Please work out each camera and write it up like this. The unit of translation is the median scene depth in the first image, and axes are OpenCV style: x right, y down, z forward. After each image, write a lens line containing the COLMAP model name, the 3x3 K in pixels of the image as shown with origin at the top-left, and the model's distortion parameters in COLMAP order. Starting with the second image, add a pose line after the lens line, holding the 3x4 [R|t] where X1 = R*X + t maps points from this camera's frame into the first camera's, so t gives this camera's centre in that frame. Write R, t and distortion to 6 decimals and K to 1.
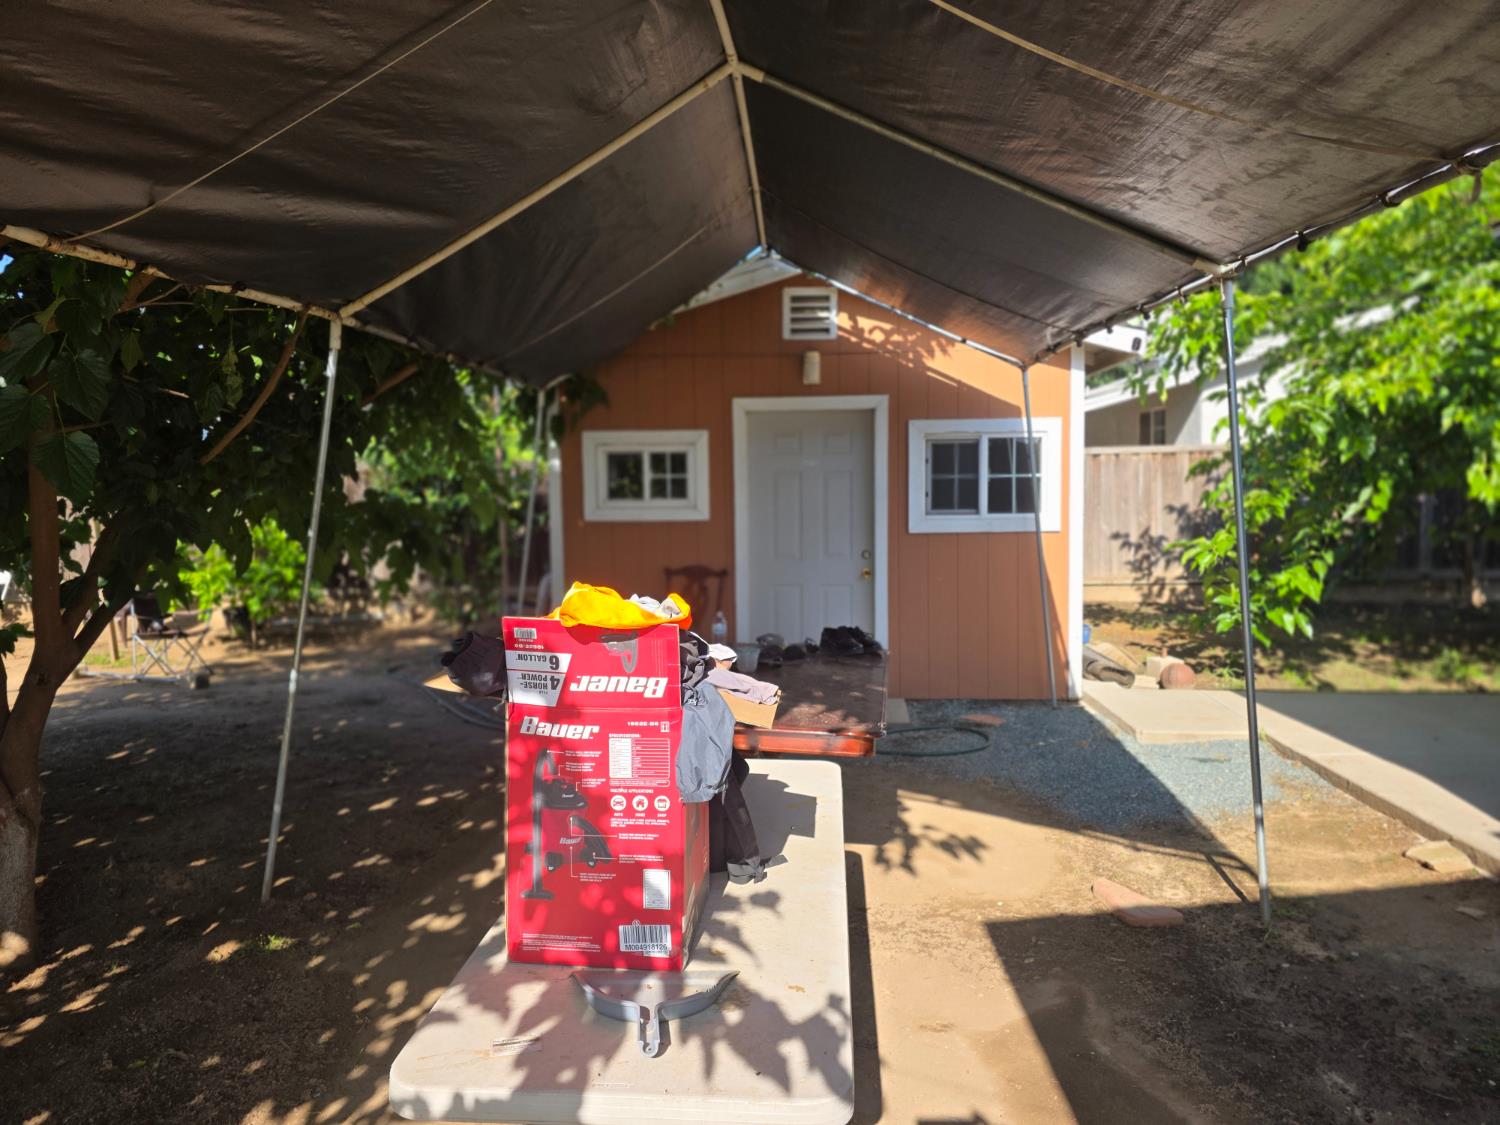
lens RADIAL K [[1030.7, 0, 754.6], [0, 1030.7, 560.7], [0, 0, 1]] dist [0.085709, -0.075795]
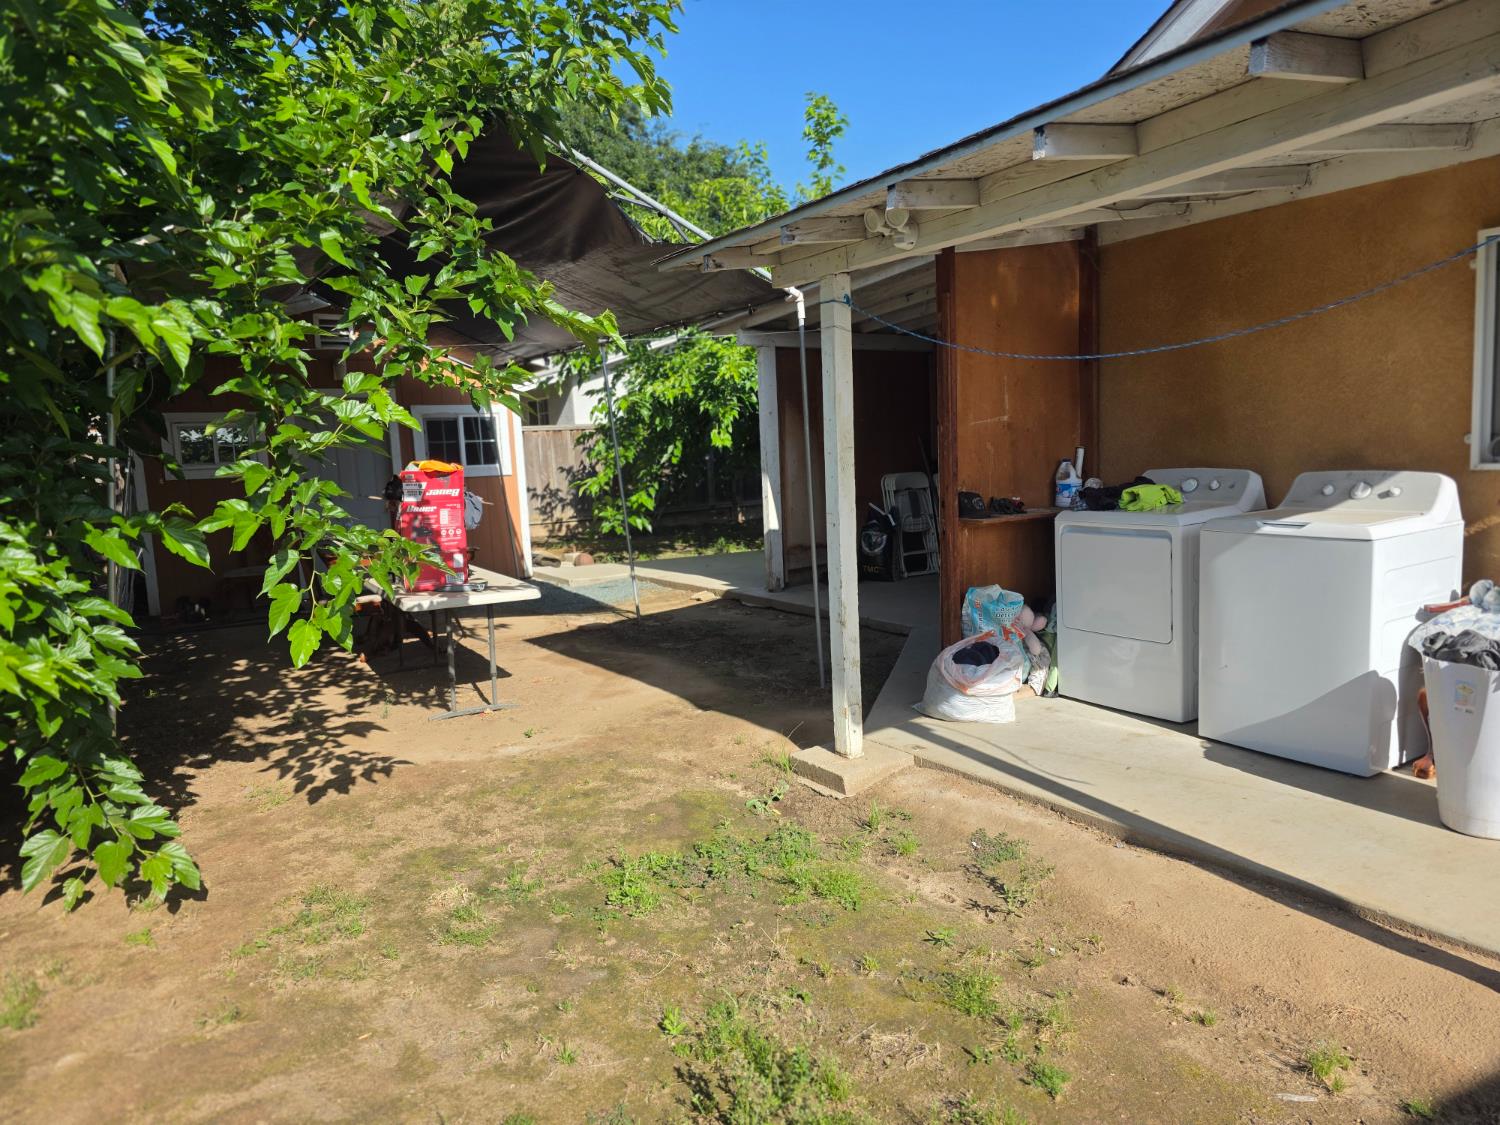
lens RADIAL K [[1030.7, 0, 741.8], [0, 1030.7, 565.0], [0, 0, 1]] dist [0.085709, -0.075795]
pose [[0.838346, -0.083348, 0.538729, -0.285796], [0.074644, 0.996486, 0.038011, 0.076577], [-0.540004, 0.008346, 0.841621, -0.551788]]
